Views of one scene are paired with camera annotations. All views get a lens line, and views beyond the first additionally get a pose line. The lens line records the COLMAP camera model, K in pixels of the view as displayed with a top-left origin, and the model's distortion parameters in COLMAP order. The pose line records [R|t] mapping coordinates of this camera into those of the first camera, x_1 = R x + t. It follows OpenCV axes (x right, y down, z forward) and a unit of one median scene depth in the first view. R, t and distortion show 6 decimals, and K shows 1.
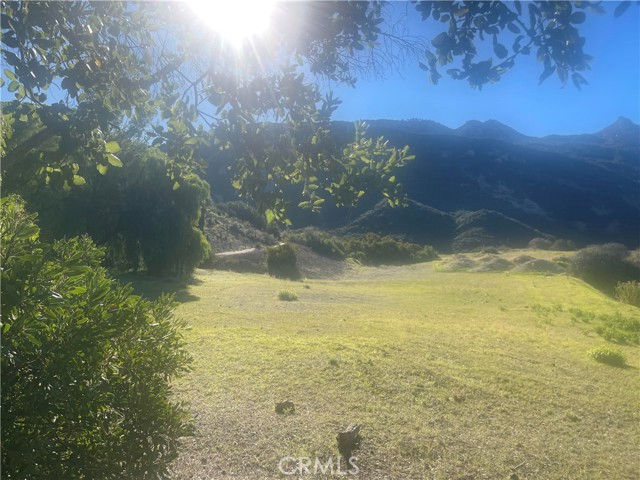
lens RADIAL K [[465.8, 0, 323.1], [0, 465.8, 237.1], [0, 0, 1]] dist [0.032421, -0.031061]
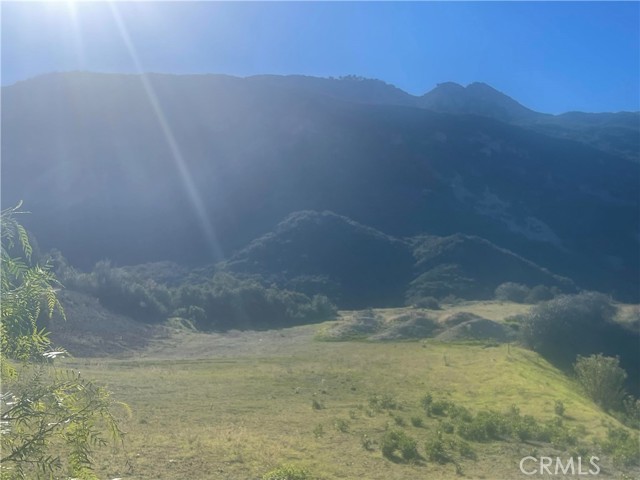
lens RADIAL K [[828.6, 0, 315.6], [0, 828.6, 244.1], [0, 0, 1]] dist [0.035357, 0.000000]
pose [[0.988836, 0.009715, 0.148689, 0.067459], [-0.003259, 0.999044, -0.043600, -0.000188], [-0.148970, 0.042629, 0.987922, -0.006182]]
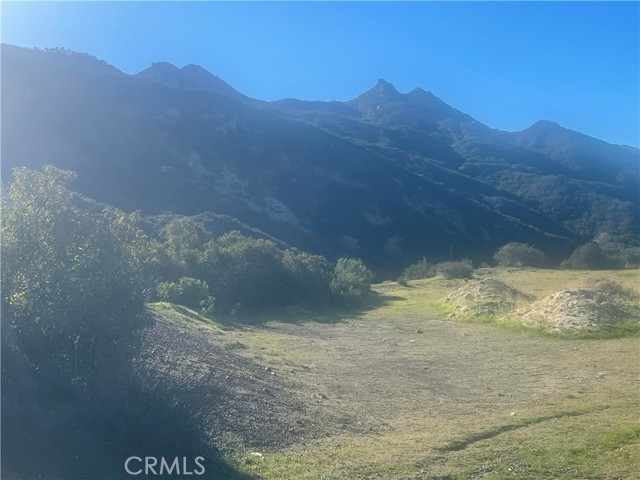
lens RADIAL K [[828.6, 0, 320.4], [0, 828.6, 240.1], [0, 0, 1]] dist [0.035357, 0.000000]
pose [[0.876781, 0.001669, 0.480887, -0.081418], [0.013348, 0.999524, -0.027806, 0.020776], [-0.480704, 0.030799, 0.876342, 0.469276]]
